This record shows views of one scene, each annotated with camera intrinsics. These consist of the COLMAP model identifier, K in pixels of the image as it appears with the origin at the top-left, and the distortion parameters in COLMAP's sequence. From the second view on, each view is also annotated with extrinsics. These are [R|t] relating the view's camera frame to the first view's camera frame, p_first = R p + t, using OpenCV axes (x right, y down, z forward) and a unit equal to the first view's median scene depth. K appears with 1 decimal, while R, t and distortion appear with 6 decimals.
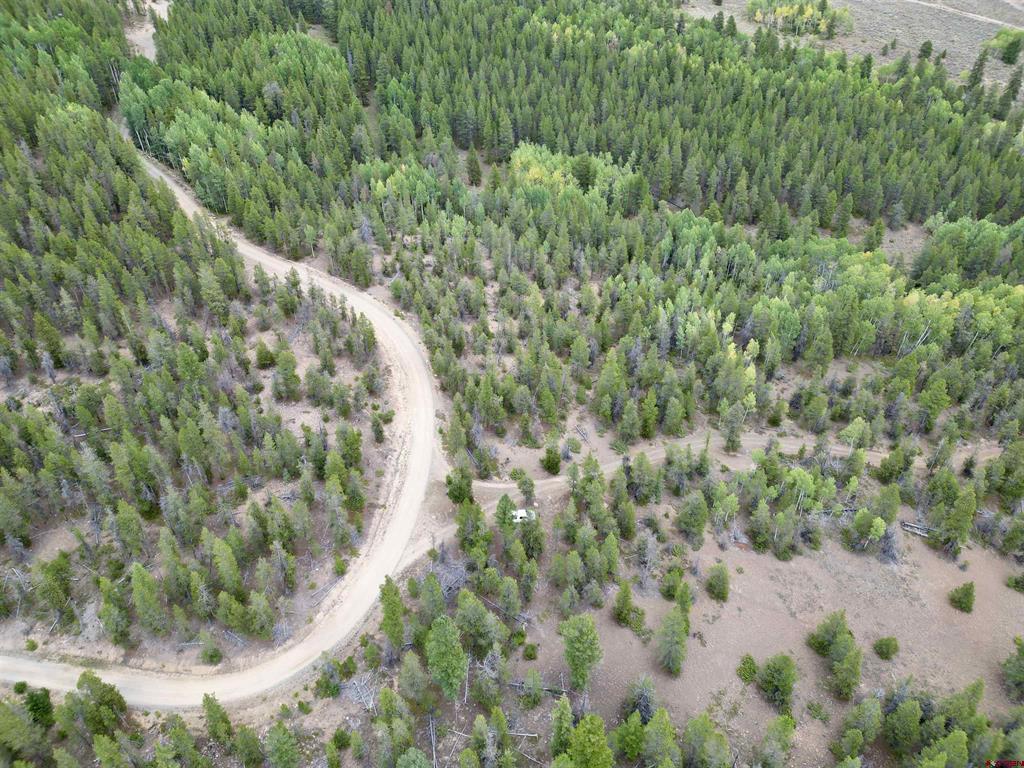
lens RADIAL K [[710.3, 0, 508.5], [0, 710.3, 380.5], [0, 0, 1]] dist [0.071013, -0.058510]
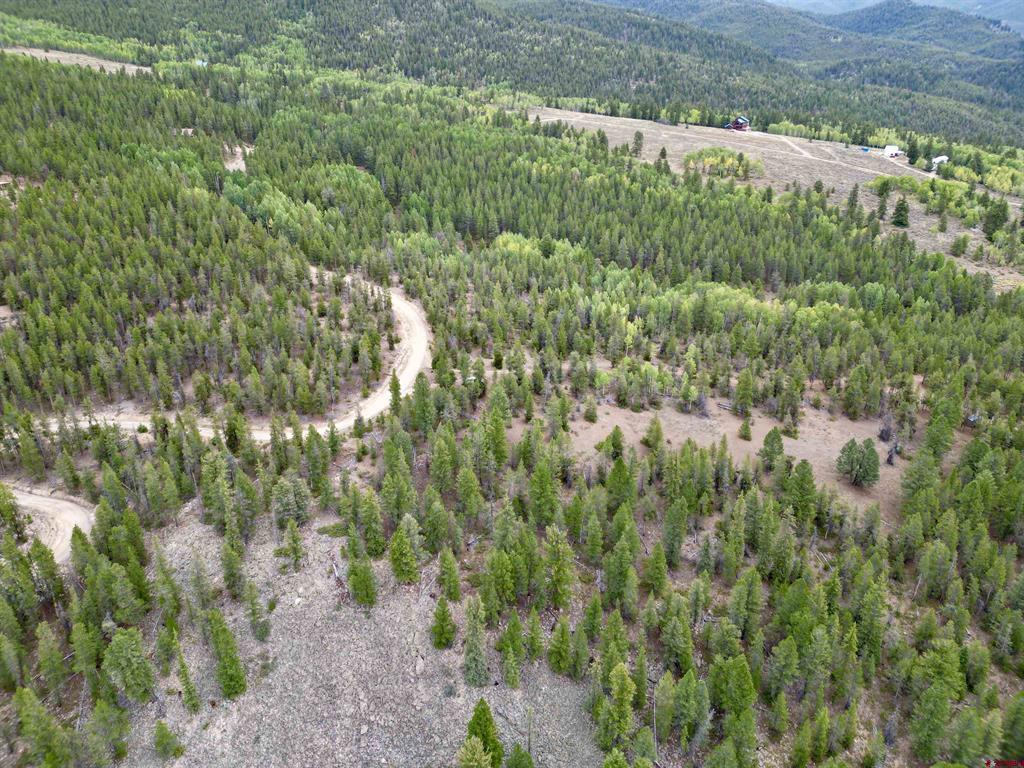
lens RADIAL K [[710.3, 0, 509.1], [0, 710.3, 384.2], [0, 0, 1]] dist [0.071013, -0.058510]
pose [[0.999700, 0.015676, -0.018806, 0.062397], [-0.019440, 0.975190, -0.220513, 0.275235], [0.014883, 0.220813, 0.975203, -0.293609]]
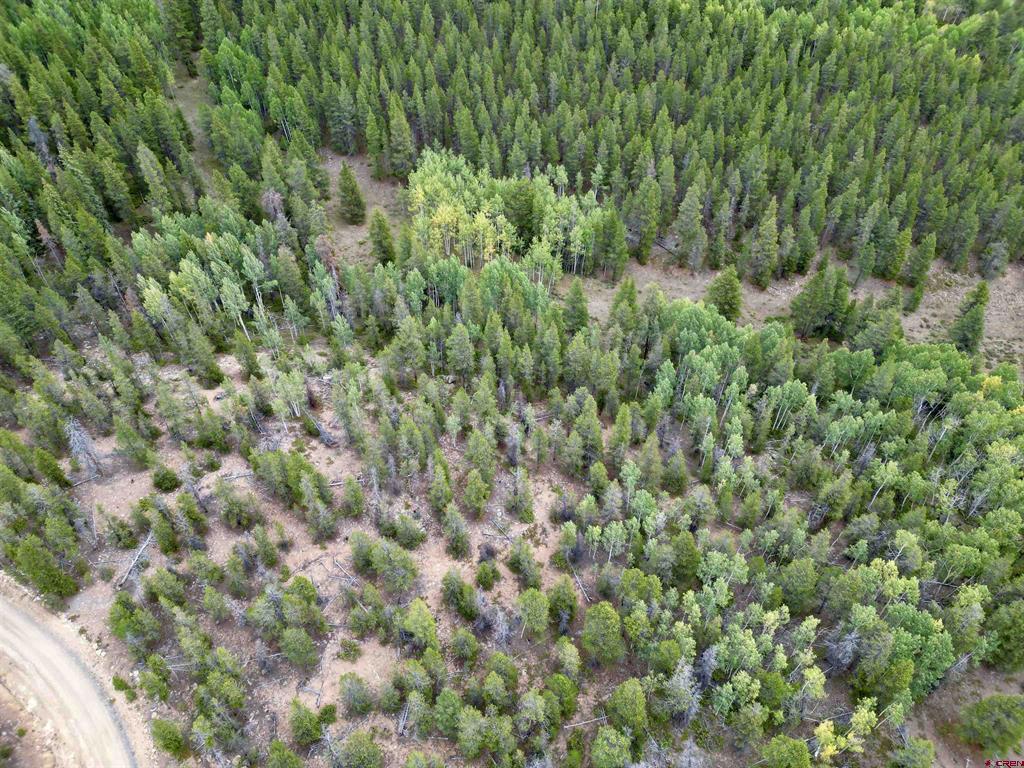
lens RADIAL K [[710.3, 0, 507.4], [0, 710.3, 377.9], [0, 0, 1]] dist [0.071013, -0.058510]
pose [[0.997745, -0.044292, 0.050424, 0.053204], [0.037292, 0.990525, 0.132172, -0.228652], [-0.055801, -0.129993, 0.989943, 0.358529]]
